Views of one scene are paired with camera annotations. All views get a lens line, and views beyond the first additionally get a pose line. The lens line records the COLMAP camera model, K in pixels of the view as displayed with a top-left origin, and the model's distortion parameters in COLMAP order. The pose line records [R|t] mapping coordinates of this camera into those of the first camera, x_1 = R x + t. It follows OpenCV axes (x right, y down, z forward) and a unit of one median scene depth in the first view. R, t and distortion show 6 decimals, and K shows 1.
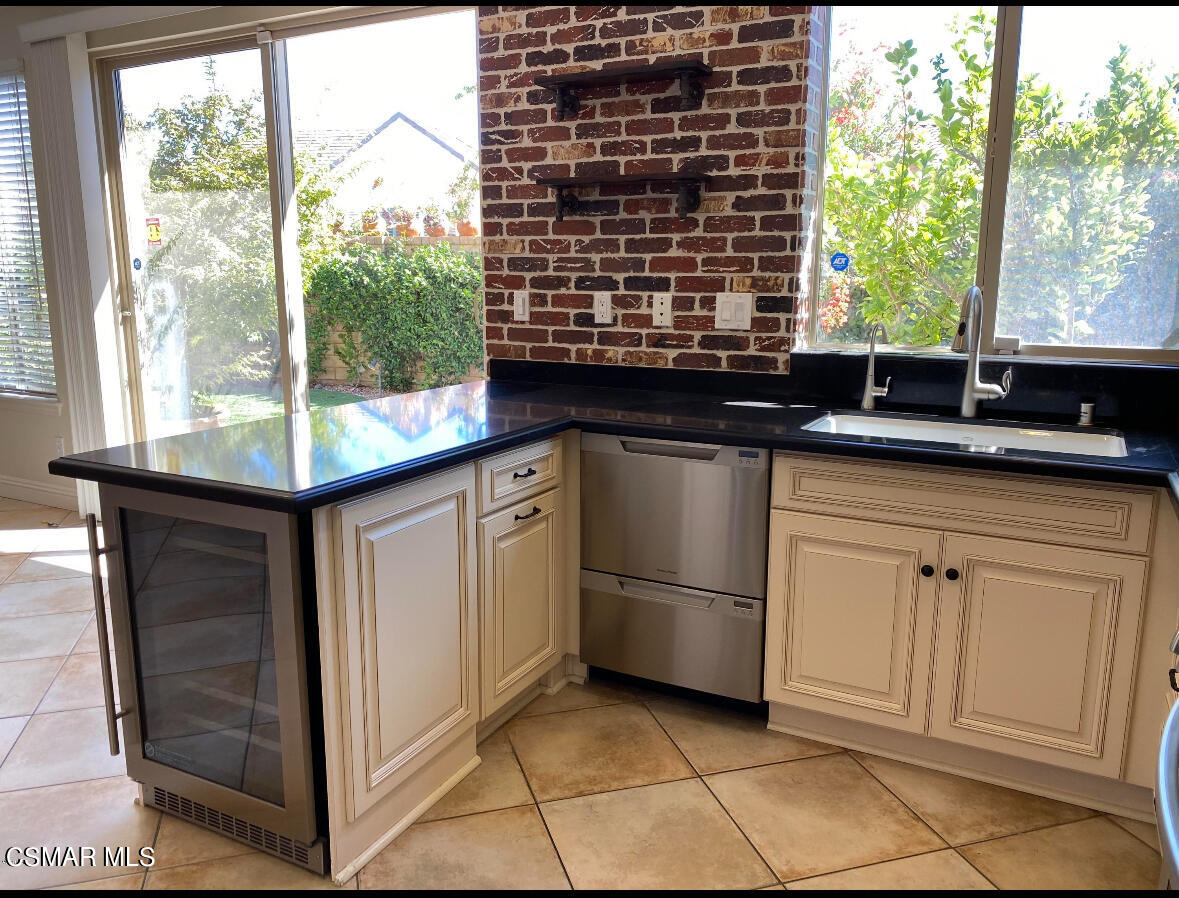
lens RADIAL K [[874.4, 0, 589.1], [0, 874.4, 447.5], [0, 0, 1]] dist [0.001705, -0.009022]
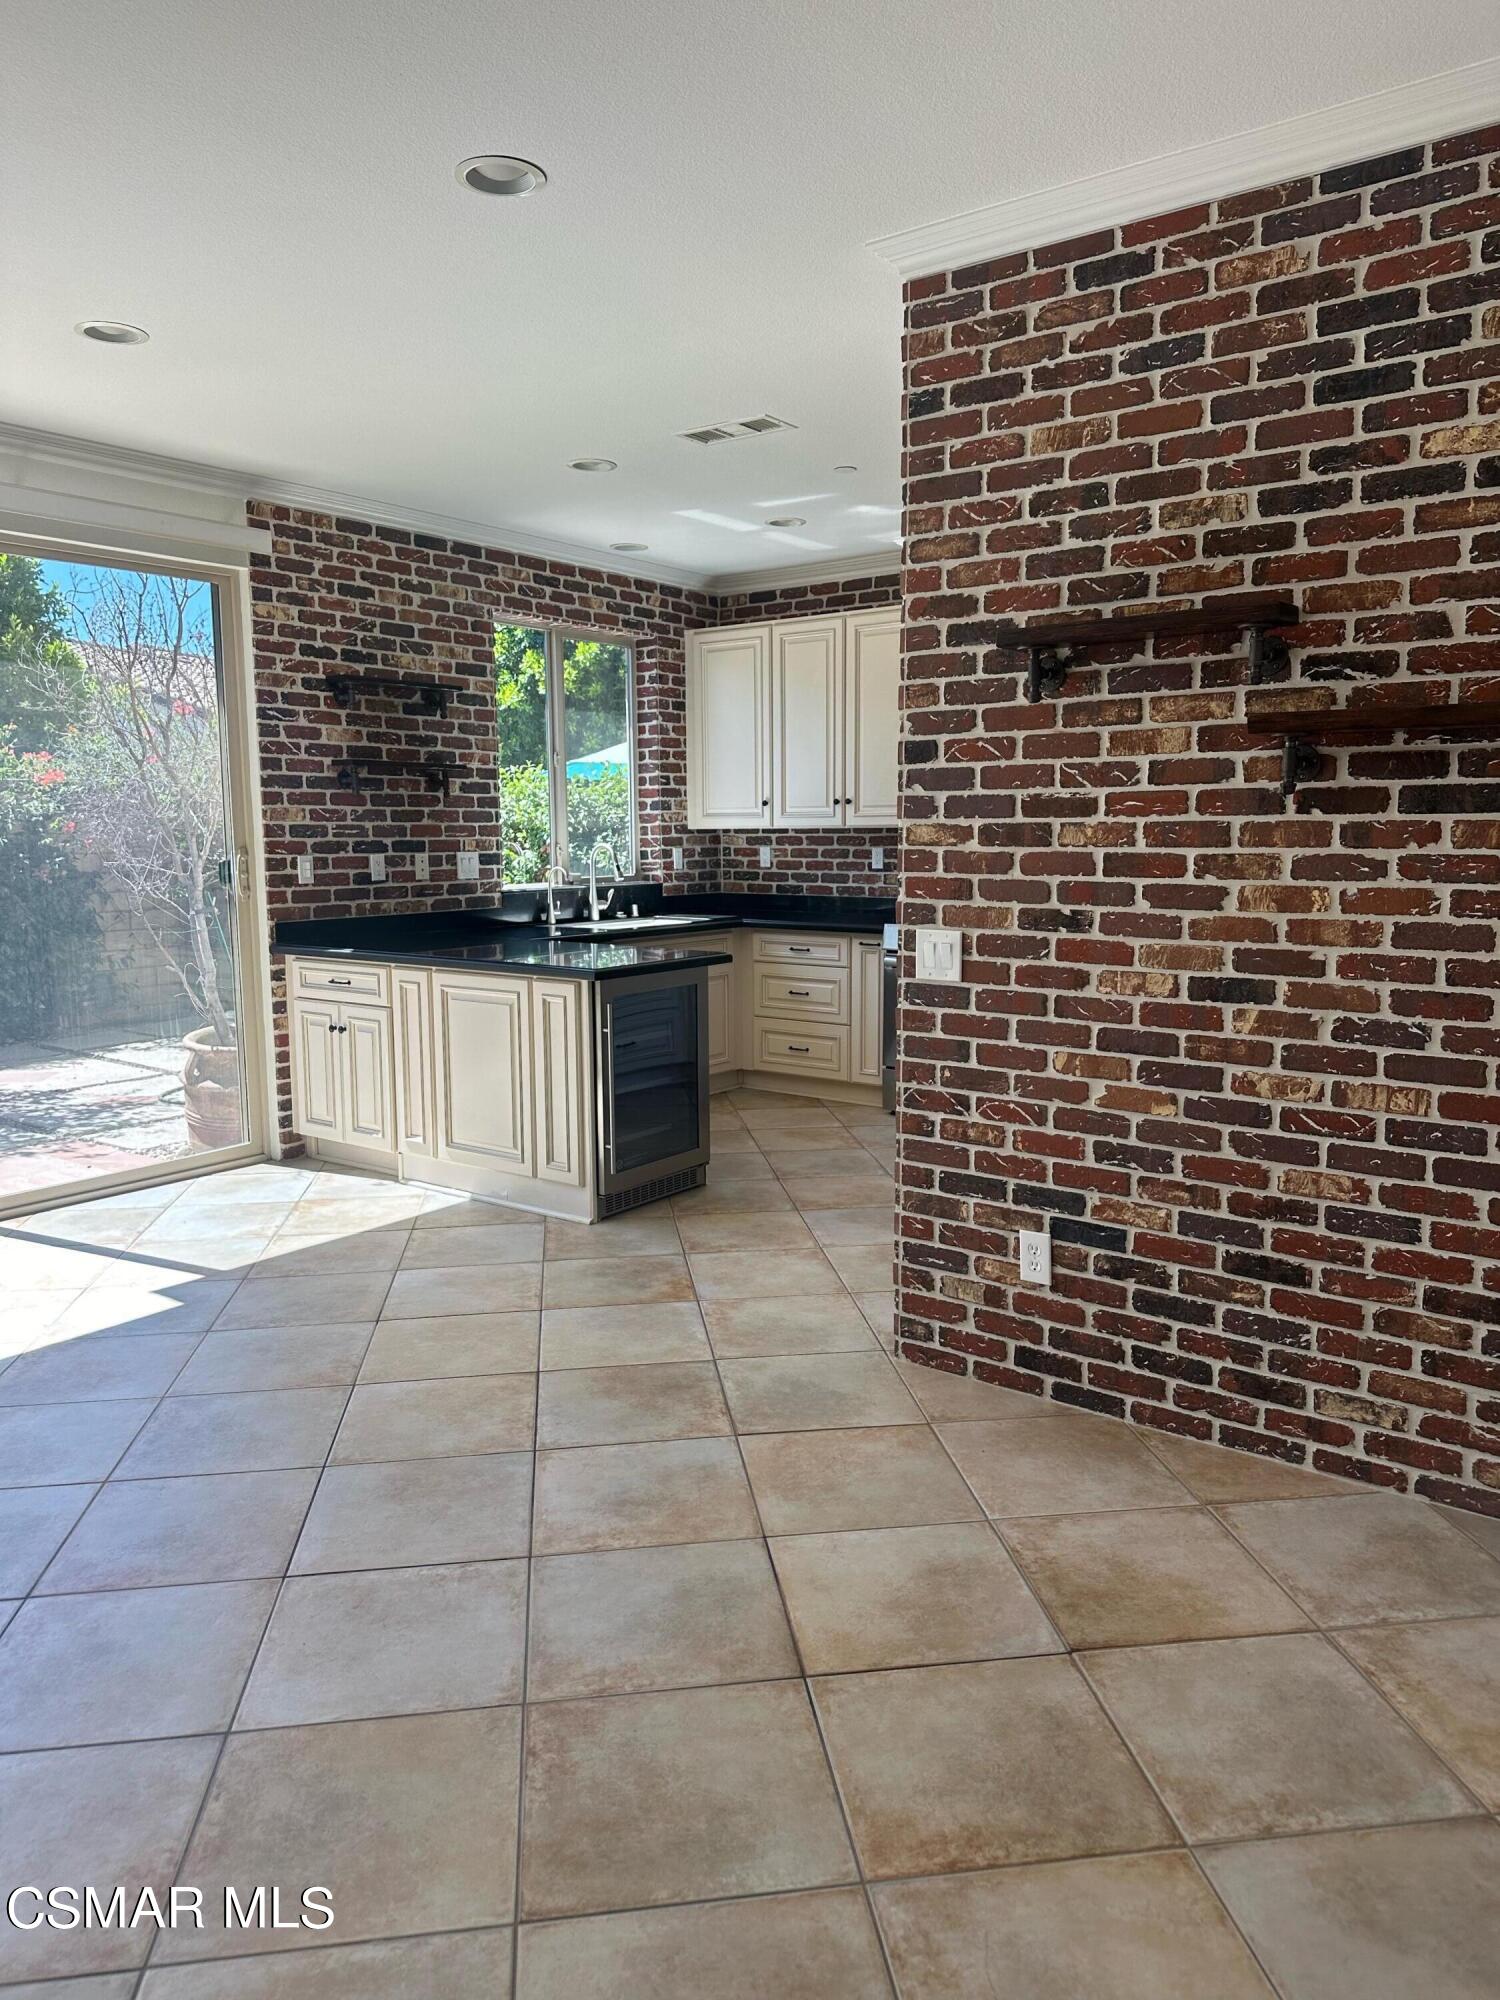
lens RADIAL K [[1399.6, 0, 749.2], [0, 1399.6, 1000.4], [0, 0, 1]] dist [-0.001809, -0.000591]
pose [[0.177205, -0.131517, 0.975347, -1.761961], [0.184671, 0.977871, 0.098306, -0.077222], [-0.966693, 0.162698, 0.197571, 0.170362]]
